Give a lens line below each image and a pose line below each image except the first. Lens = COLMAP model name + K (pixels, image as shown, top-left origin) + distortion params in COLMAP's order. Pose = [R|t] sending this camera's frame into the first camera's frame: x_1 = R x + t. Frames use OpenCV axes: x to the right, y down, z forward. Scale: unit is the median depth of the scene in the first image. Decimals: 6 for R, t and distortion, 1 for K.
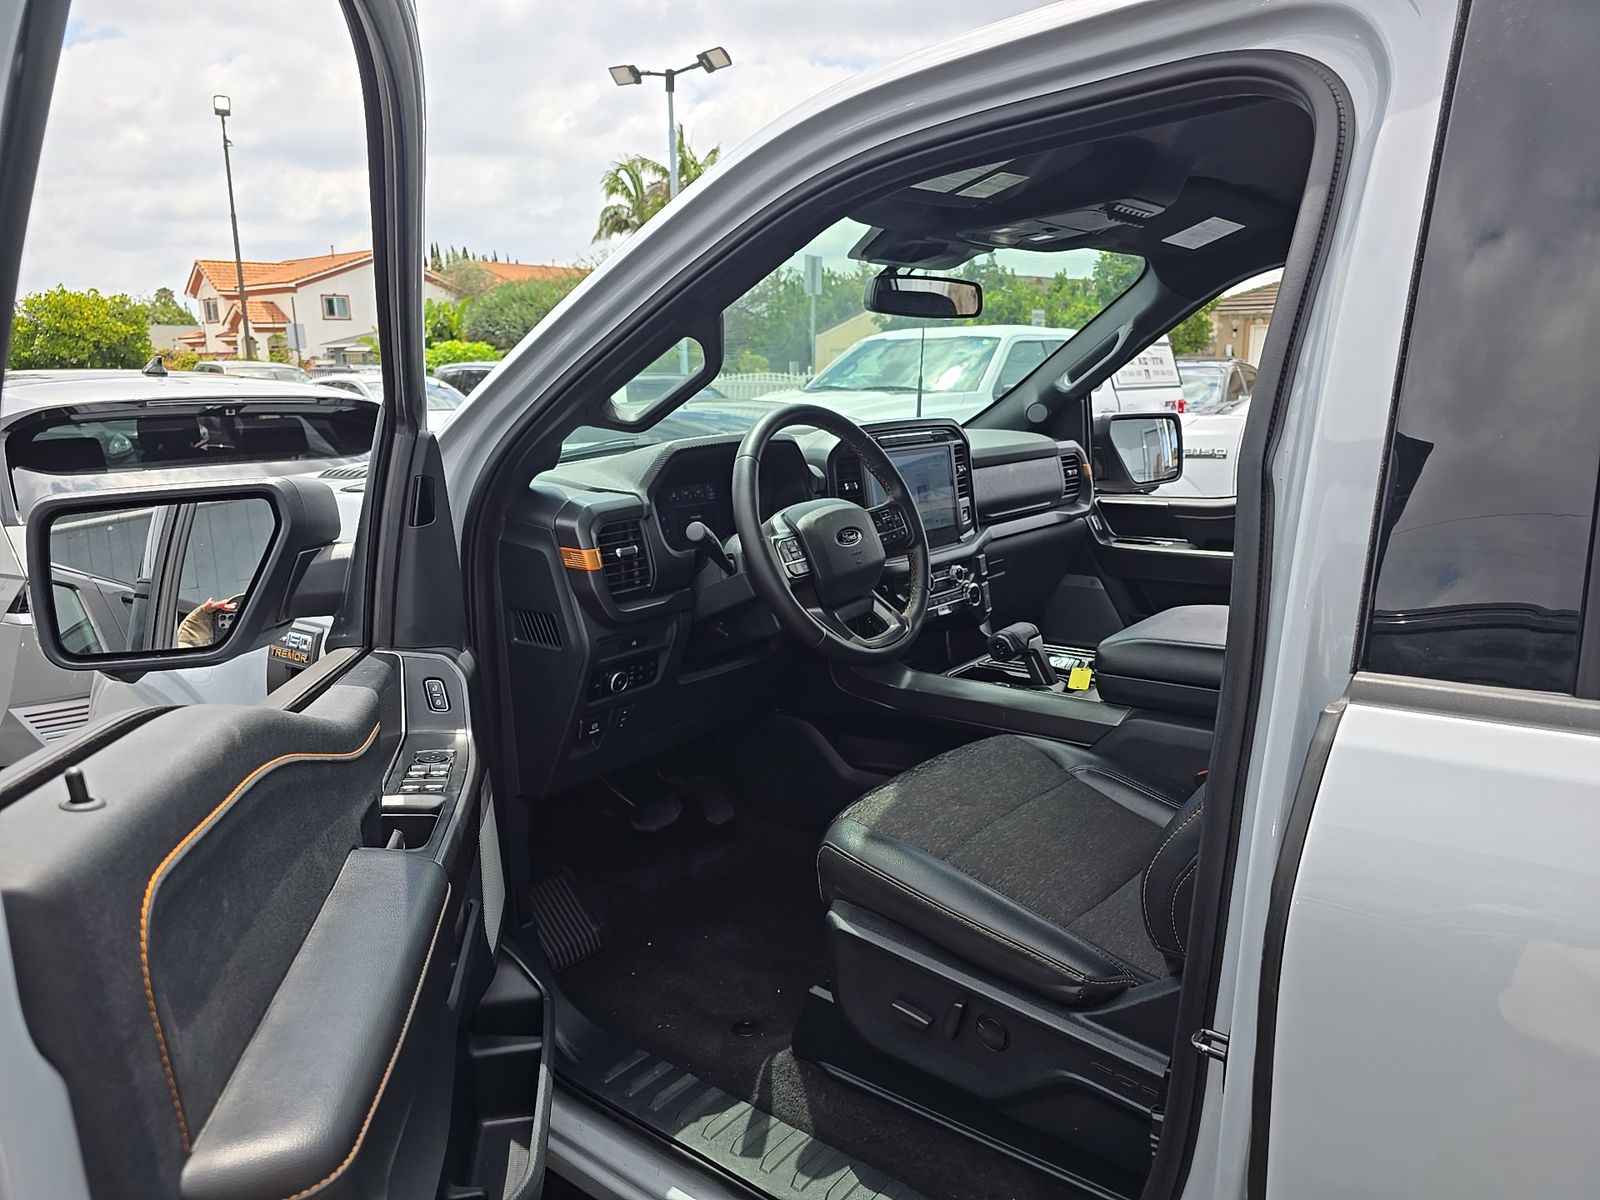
lens RADIAL K [[1065.1, 0, 806.7], [0, 1065.1, 602.6], [0, 0, 1]] dist [0.033910, -0.025072]
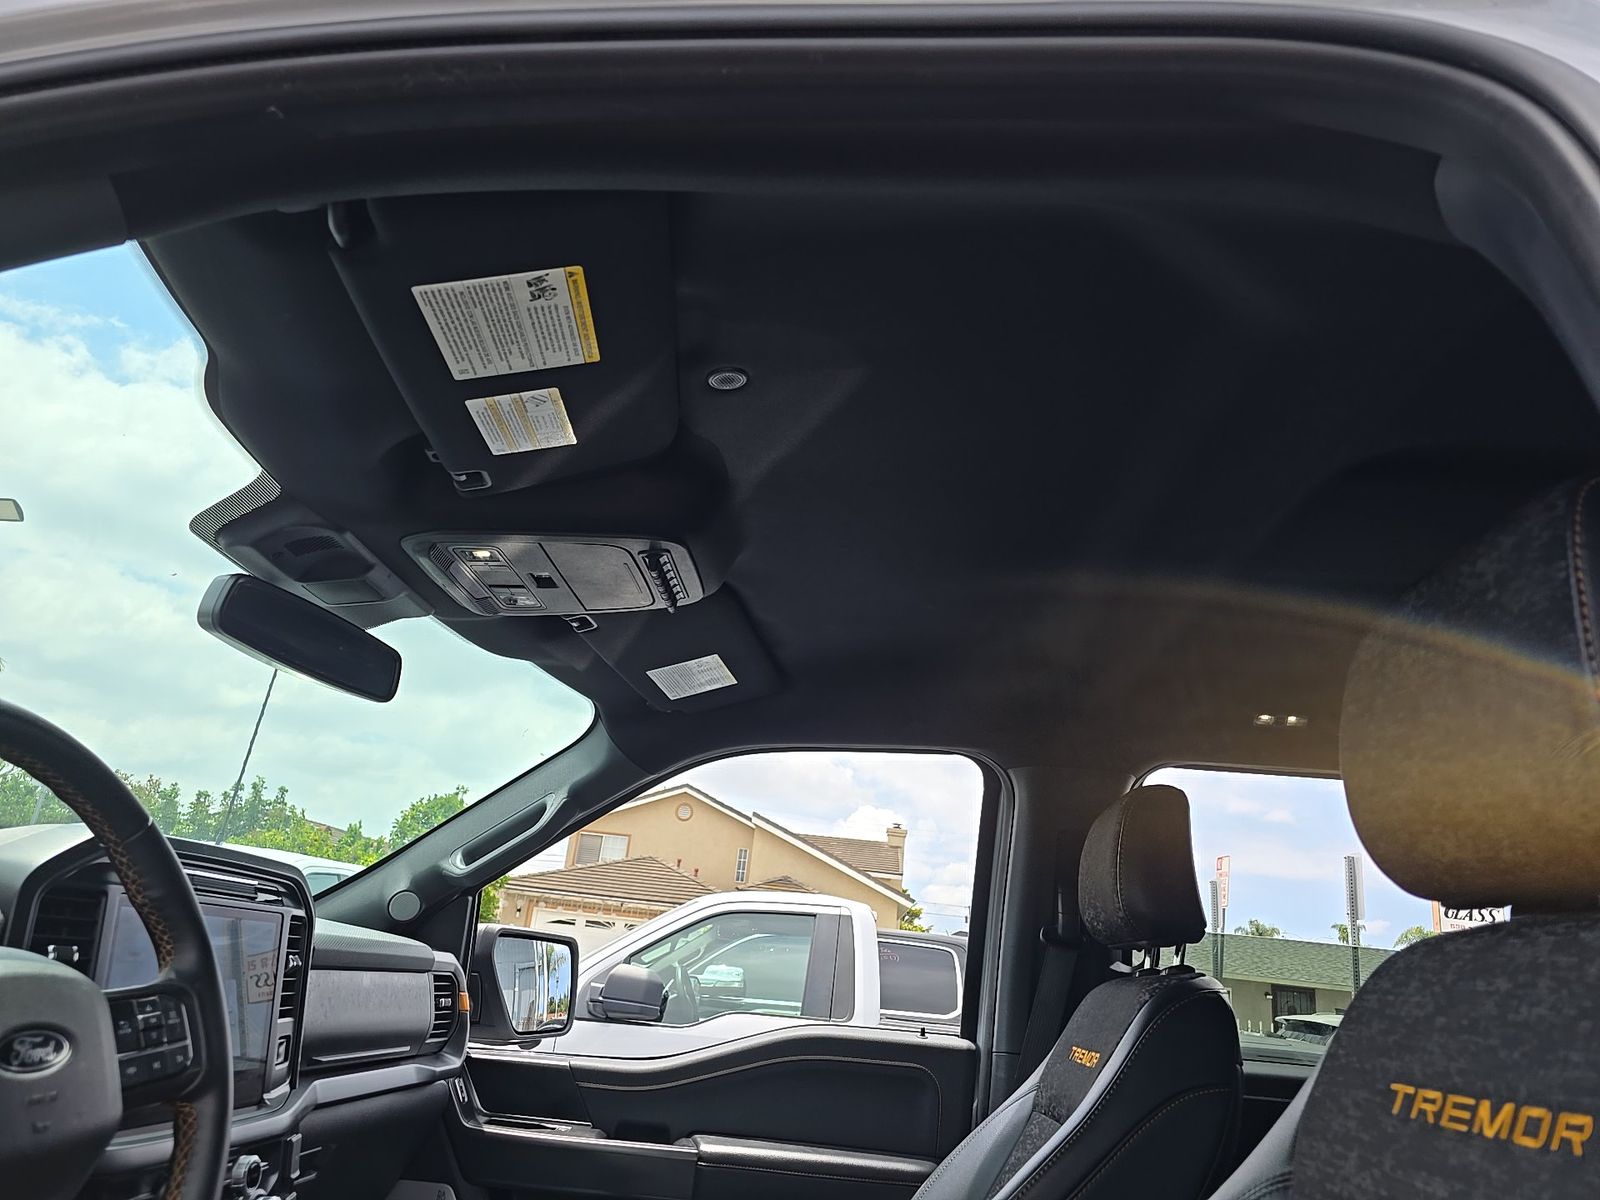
lens RADIAL K [[1065.1, 0, 794.3], [0, 1065.1, 604.7], [0, 0, 1]] dist [0.033910, -0.025072]
pose [[0.805686, 0.282200, 0.520801, 0.008533], [0.015490, 0.868883, -0.494775, -0.004633], [-0.592140, 0.406700, 0.695676, 0.318614]]
